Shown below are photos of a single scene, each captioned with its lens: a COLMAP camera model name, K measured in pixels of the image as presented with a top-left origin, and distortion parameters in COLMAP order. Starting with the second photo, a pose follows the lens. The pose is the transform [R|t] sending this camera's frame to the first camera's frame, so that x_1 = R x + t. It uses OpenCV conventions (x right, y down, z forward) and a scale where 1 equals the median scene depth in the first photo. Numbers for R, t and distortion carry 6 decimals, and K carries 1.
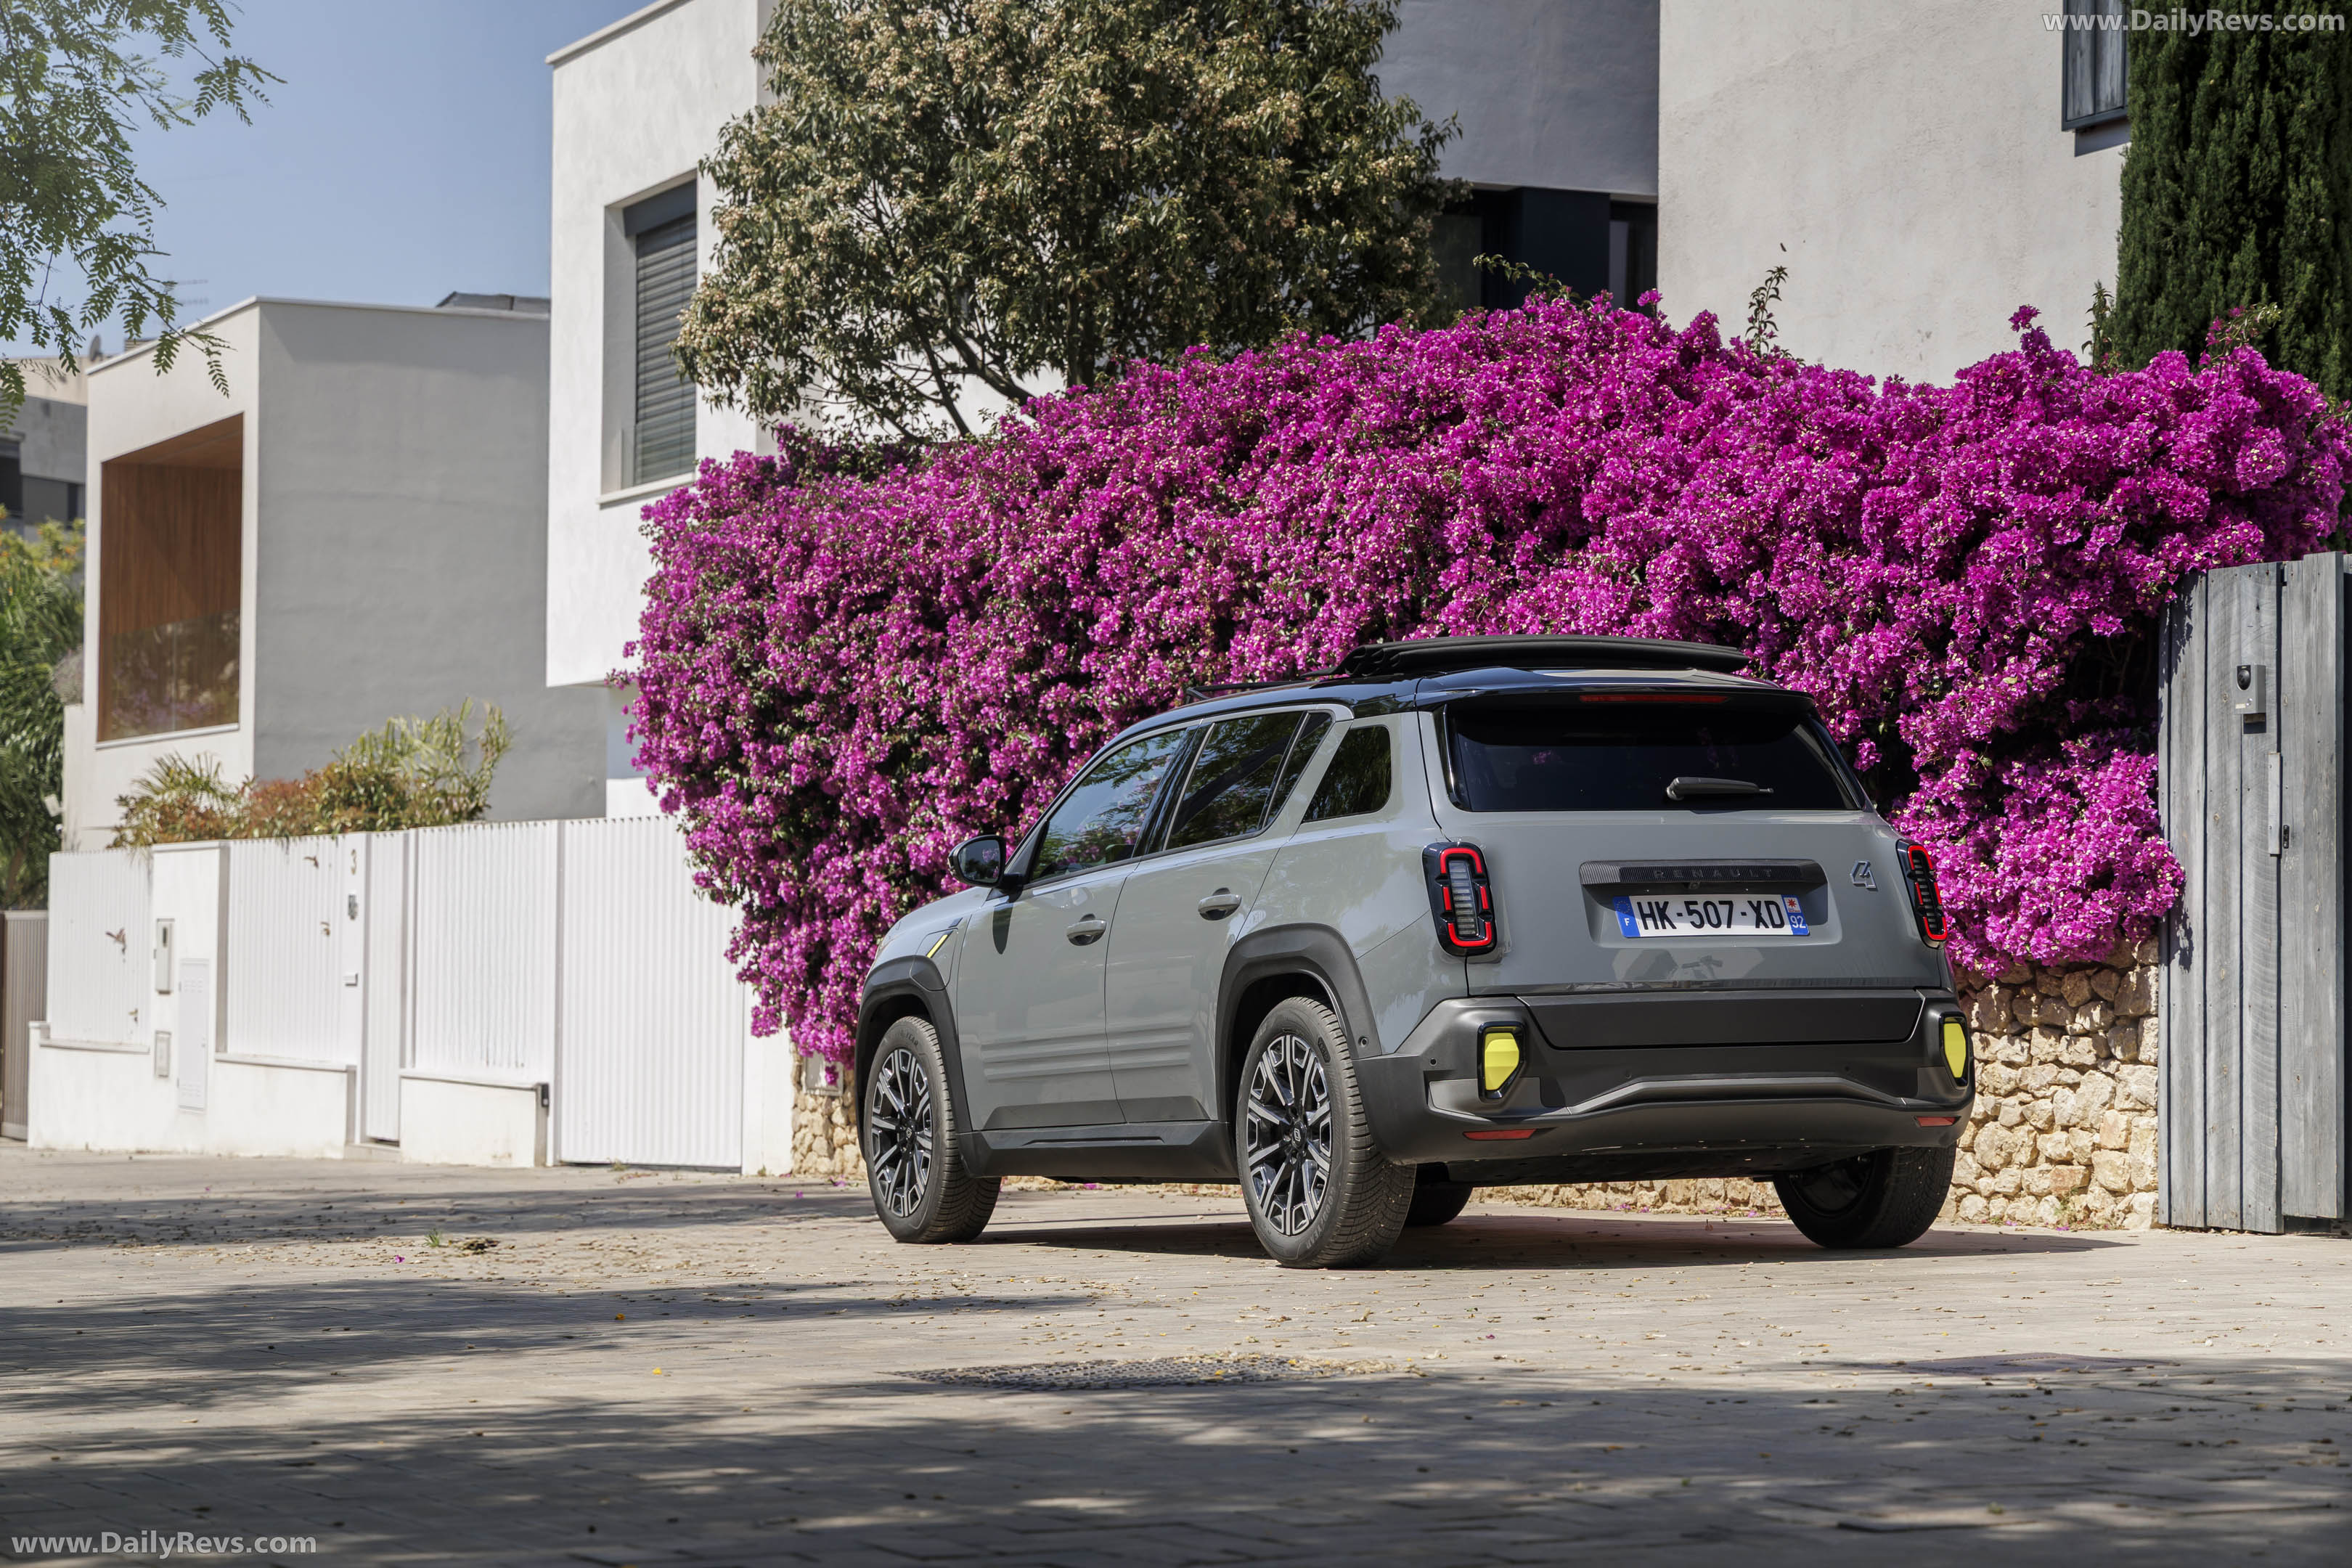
lens RADIAL K [[8174.7, 0, 1176.0], [0, 8174.7, 784.0], [0, 0, 1]] dist [0.628230, -3.472708]
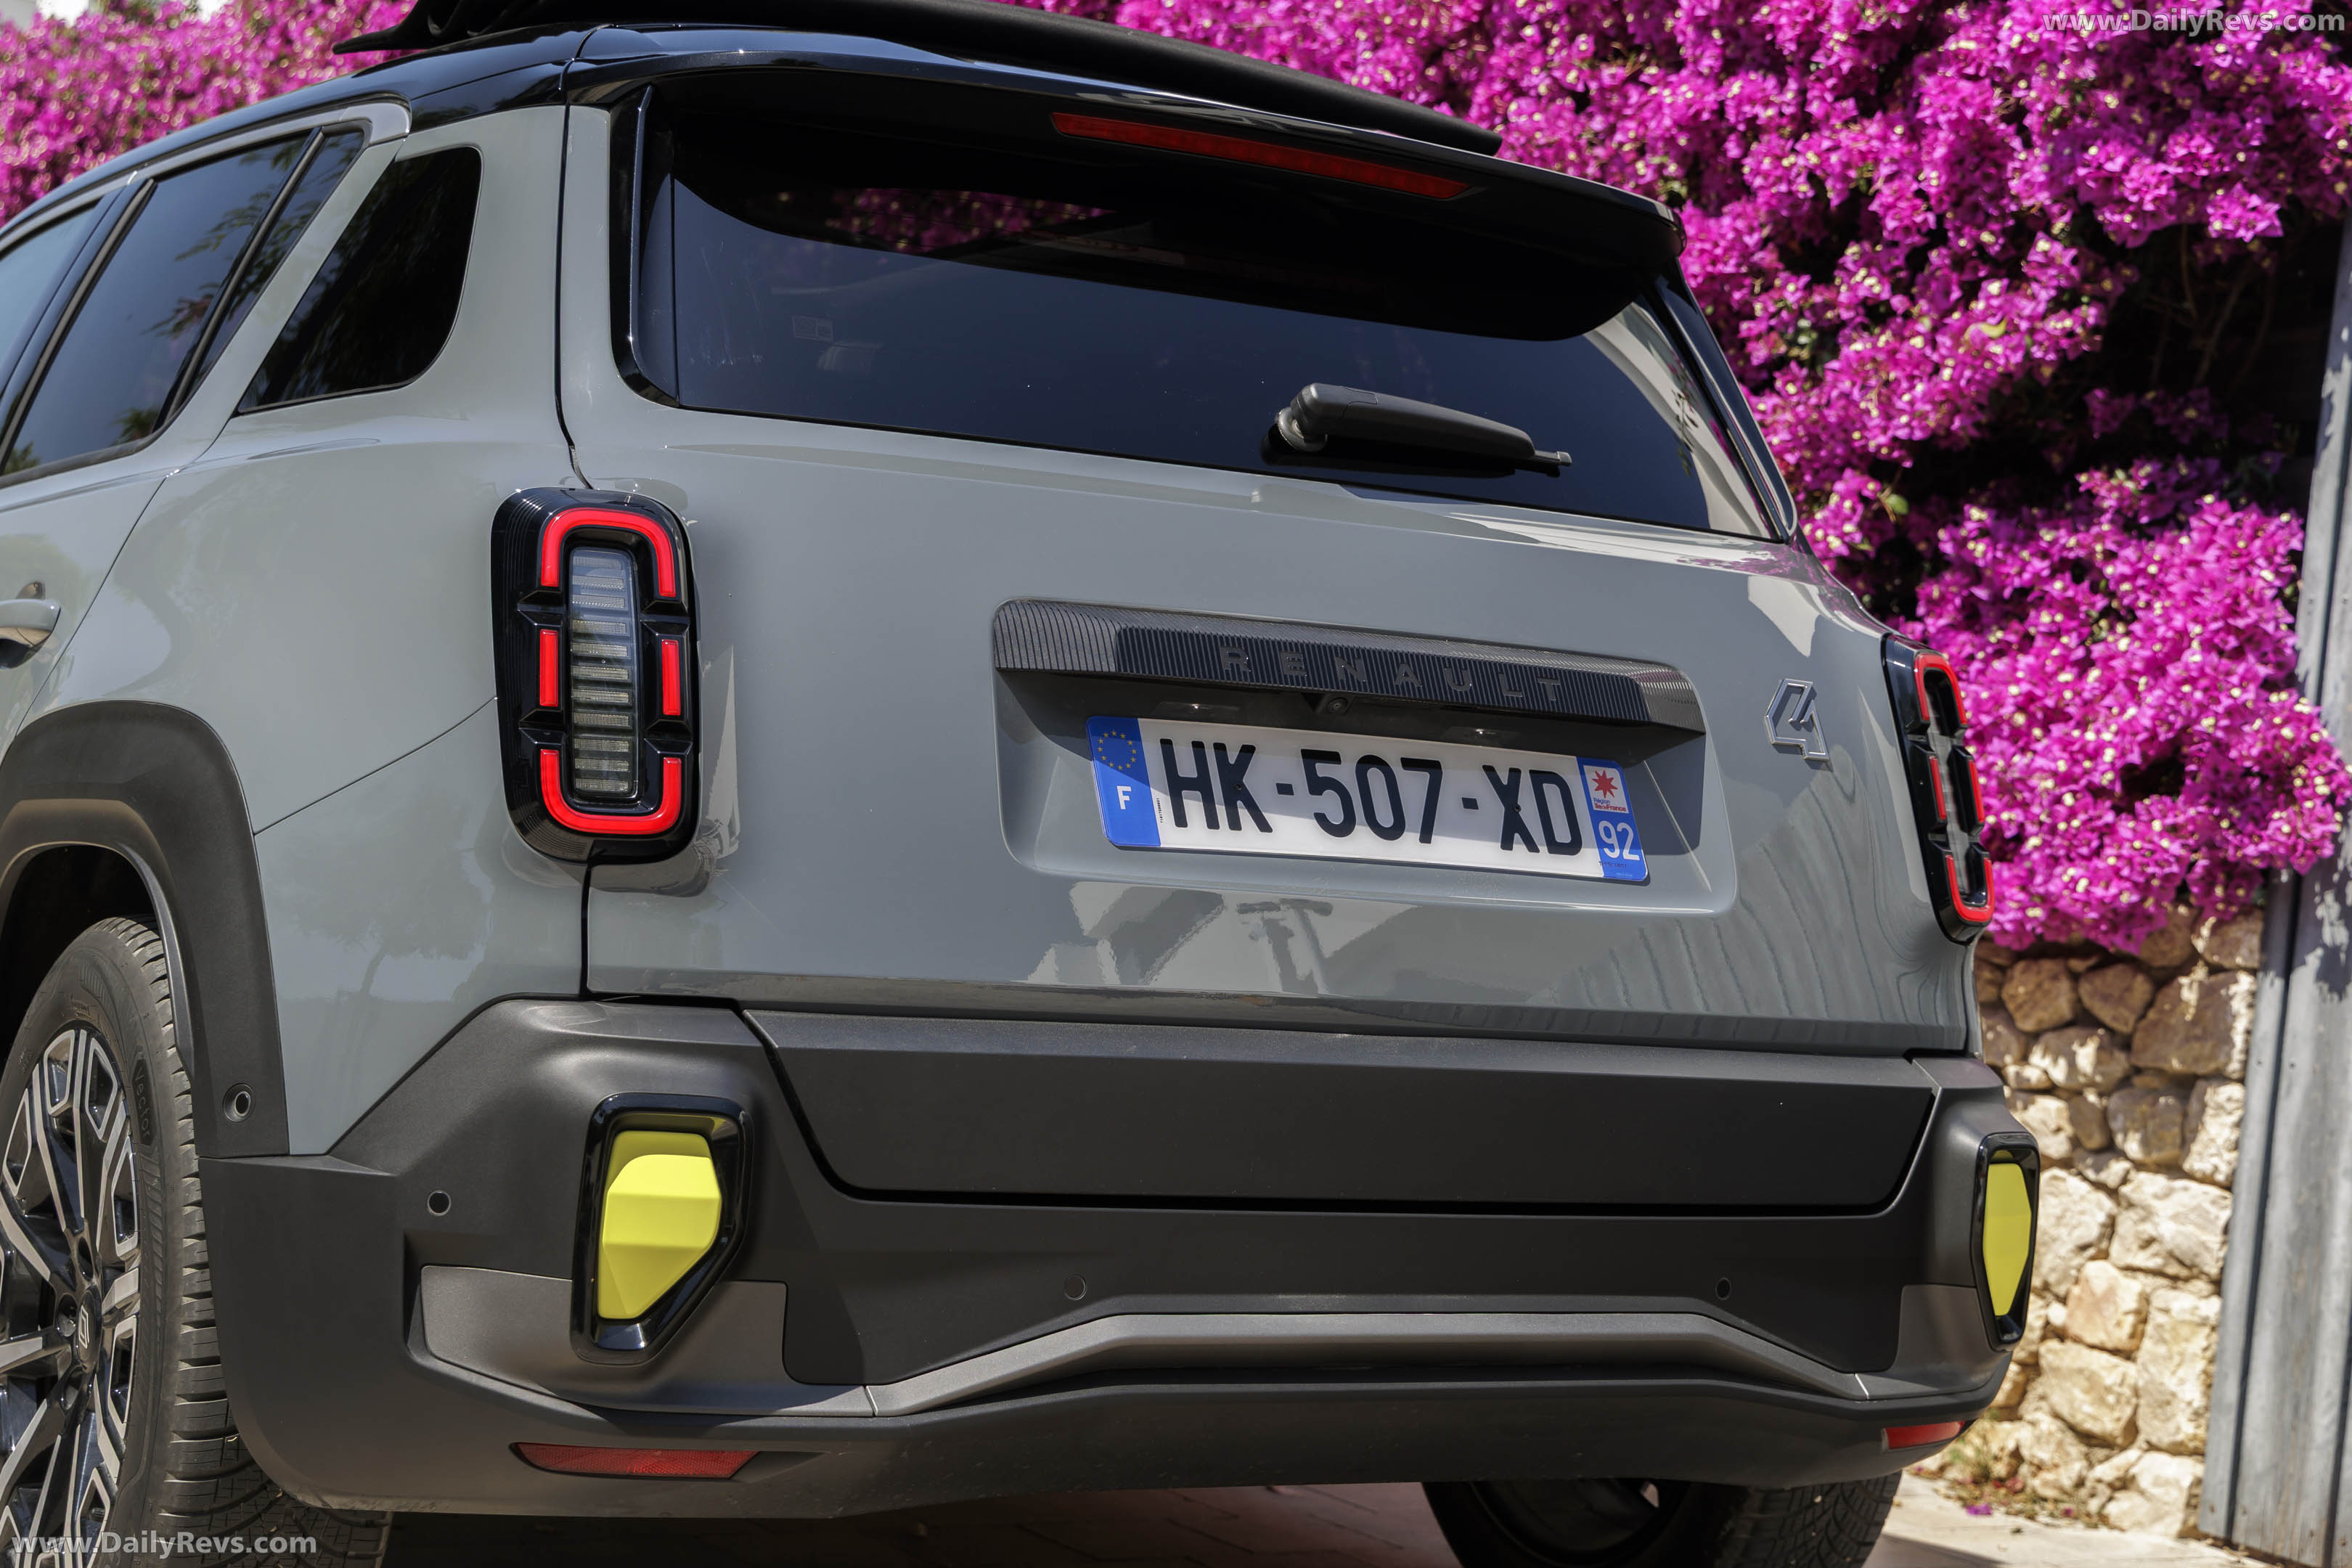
lens RADIAL K [[3975.7, 0, 1176.0], [0, 3975.7, 784.0], [0, 0, 1]] dist [0.017719, 0.035367]
pose [[0.992639, 0.098887, 0.069924, 0.042828], [-0.101521, 0.994211, 0.035171, 0.009840], [-0.066041, -0.042011, 0.996932, 0.783826]]
